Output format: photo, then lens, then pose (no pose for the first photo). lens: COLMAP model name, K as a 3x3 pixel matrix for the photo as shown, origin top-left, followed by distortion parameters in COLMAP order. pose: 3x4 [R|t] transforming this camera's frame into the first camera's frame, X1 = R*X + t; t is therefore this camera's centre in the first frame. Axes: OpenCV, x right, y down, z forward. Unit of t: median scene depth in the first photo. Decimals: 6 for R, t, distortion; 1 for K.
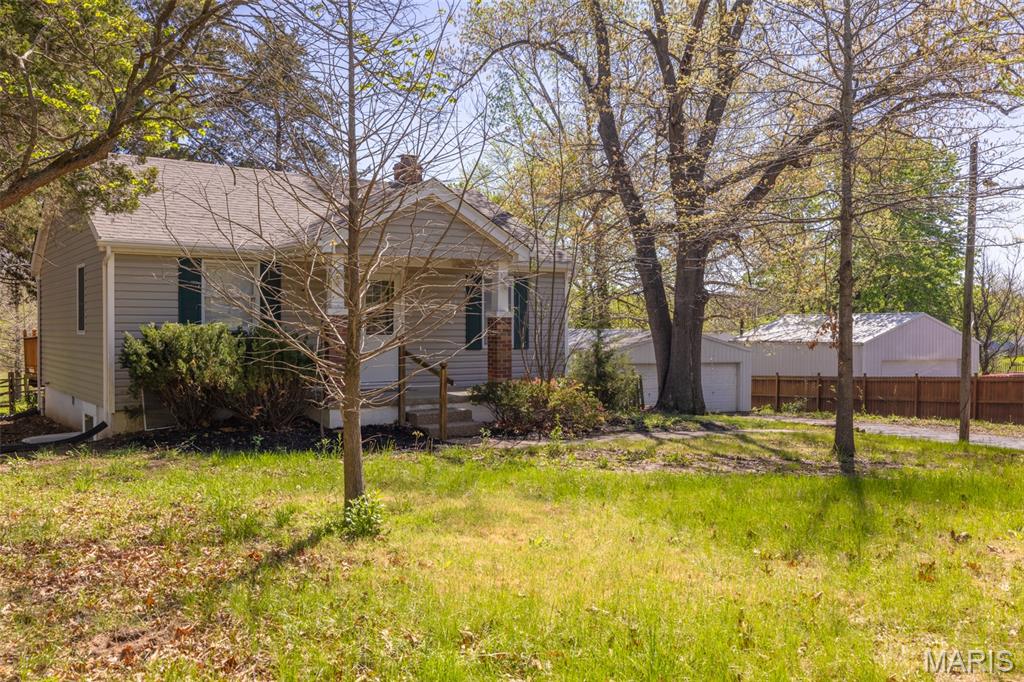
lens RADIAL K [[905.9, 0, 512.0], [0, 905.9, 341.0], [0, 0, 1]] dist [-0.003239, -0.000743]
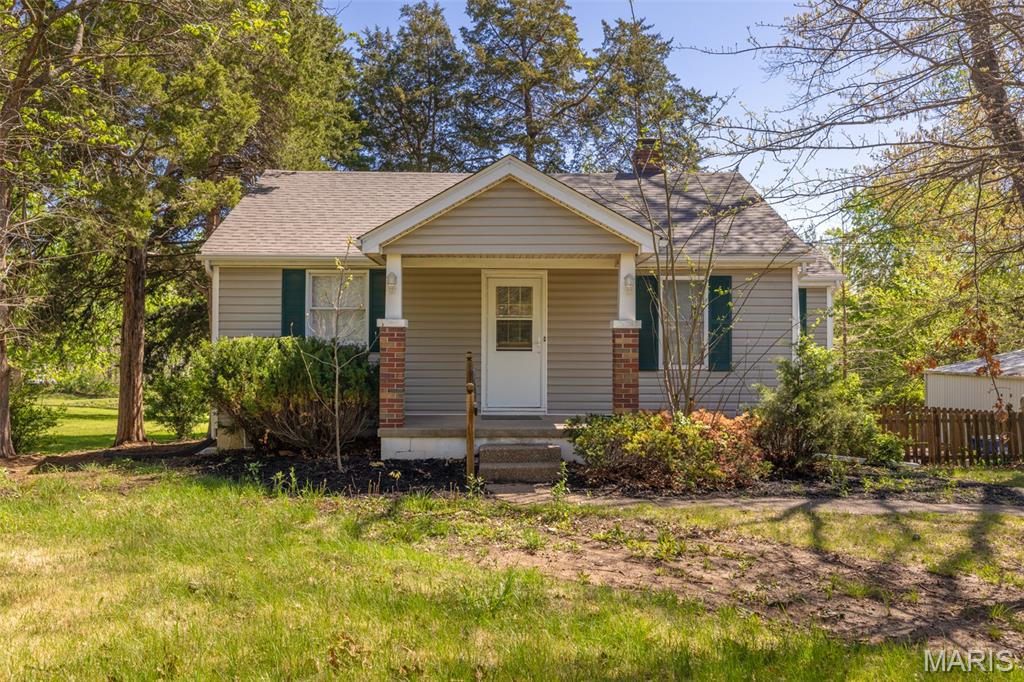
lens RADIAL K [[905.9, 0, 512.0], [0, 905.9, 341.0], [0, 0, 1]] dist [-0.003239, -0.000743]
pose [[0.831670, 0.000364, -0.555270, 0.350882], [-0.009613, 0.999859, -0.013742, -0.004573], [0.555187, 0.016766, 0.831557, 0.329894]]
